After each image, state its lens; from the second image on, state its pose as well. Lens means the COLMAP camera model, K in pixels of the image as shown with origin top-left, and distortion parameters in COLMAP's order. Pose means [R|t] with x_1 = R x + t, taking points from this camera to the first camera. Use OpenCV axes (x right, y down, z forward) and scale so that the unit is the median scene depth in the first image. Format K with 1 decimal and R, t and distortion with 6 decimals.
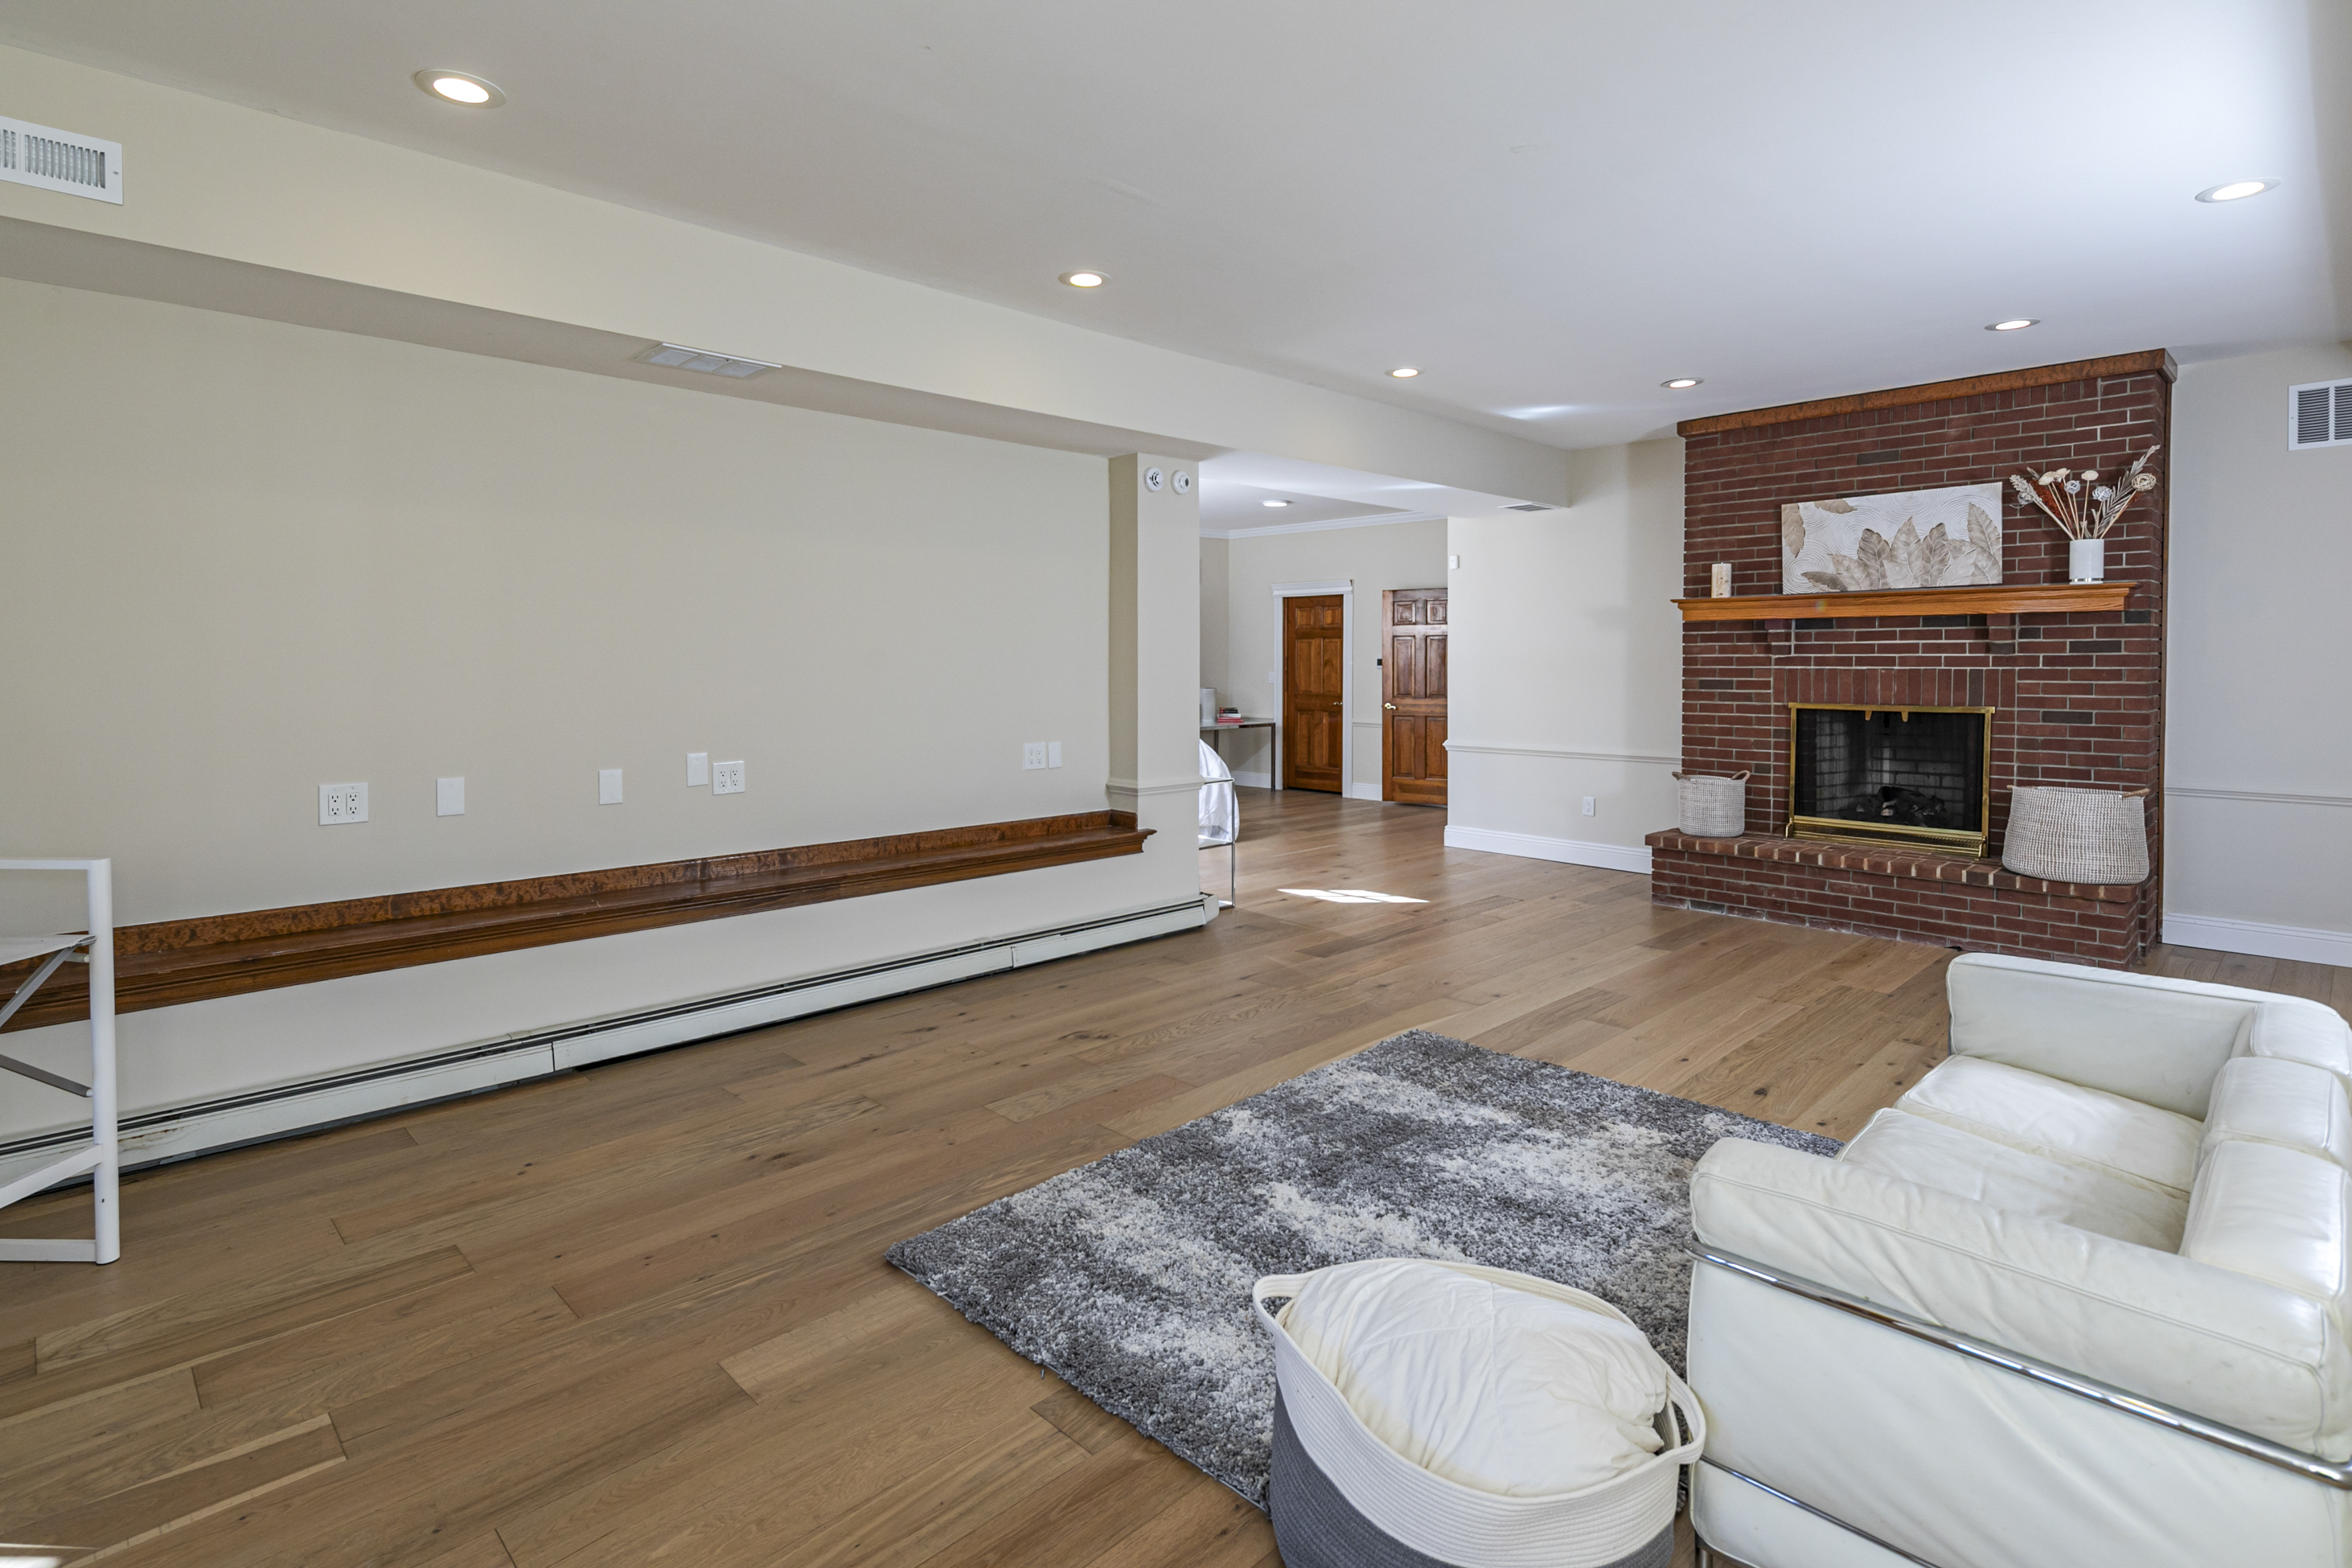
lens RADIAL K [[1172.4, 0, 1175.0], [0, 1172.4, 704.9], [0, 0, 1]] dist [0.000529, -0.000477]
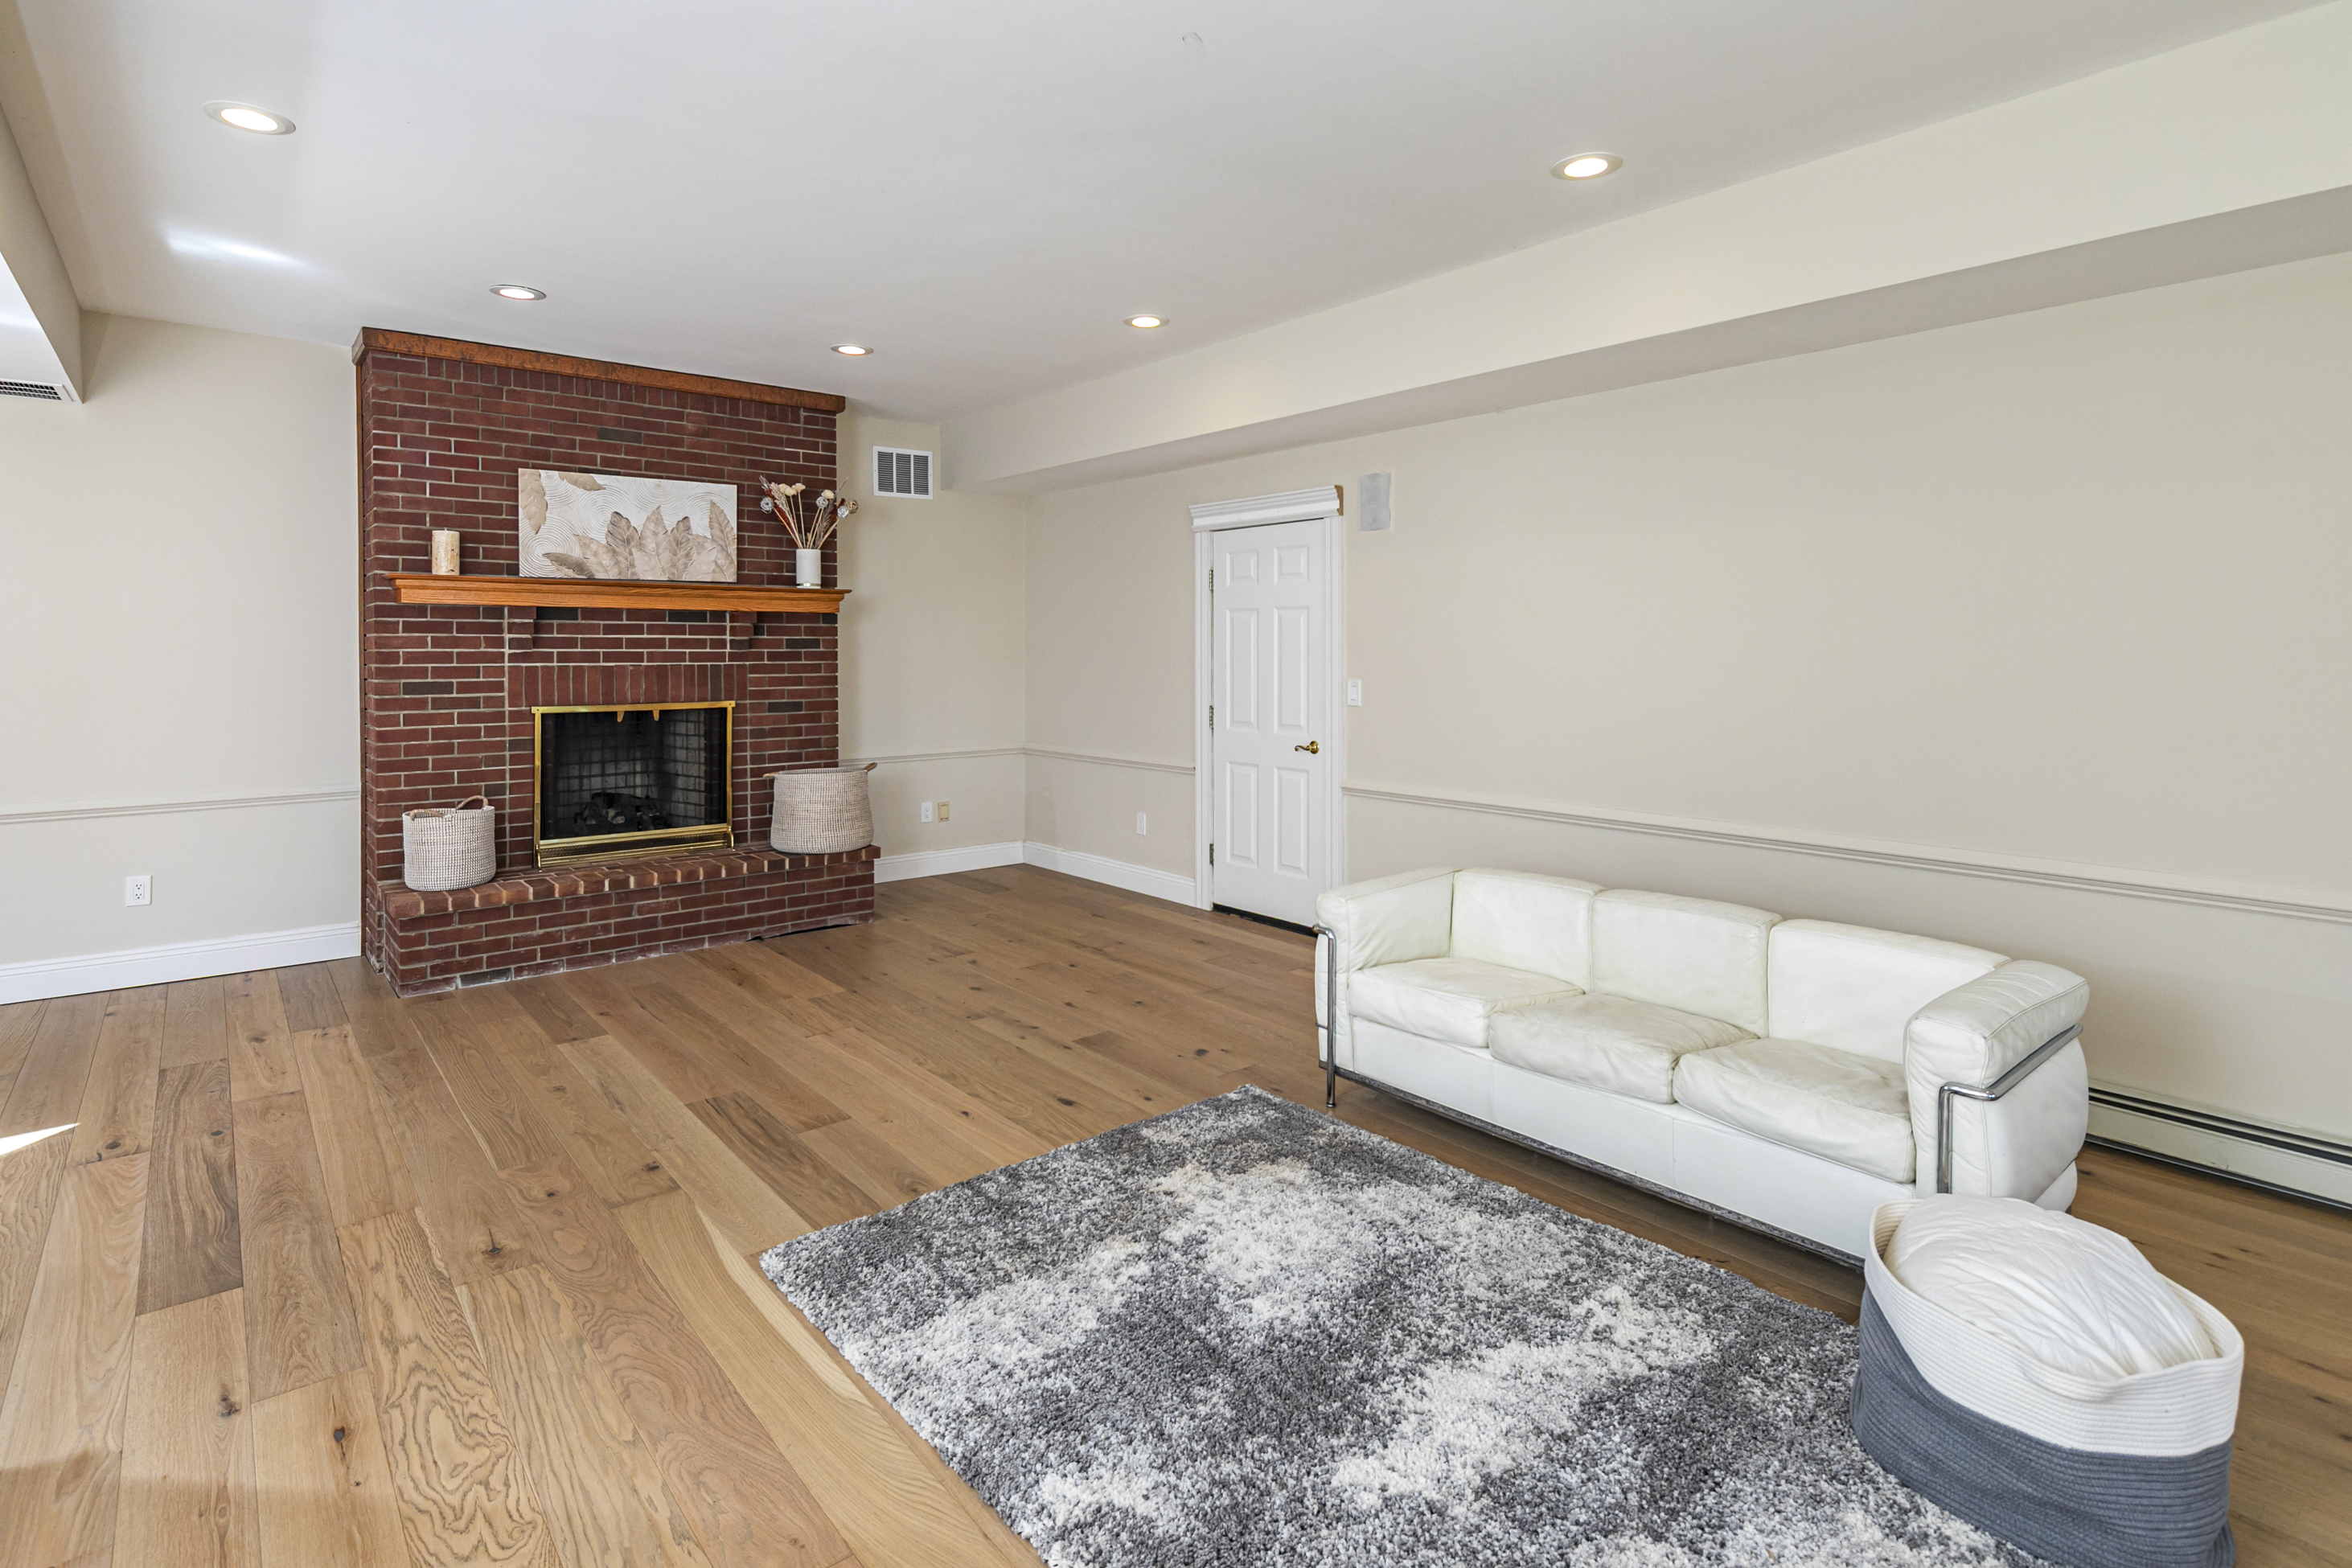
lens RADIAL K [[1139.7, 0, 1185.2], [0, 1139.7, 668.9], [0, 0, 1]] dist [0.021495, -0.009659]
pose [[0.082920, -0.015906, 0.996429, -0.264922], [0.036397, 0.999254, 0.012922, -0.023705], [-0.995891, 0.035196, 0.083437, 0.493642]]
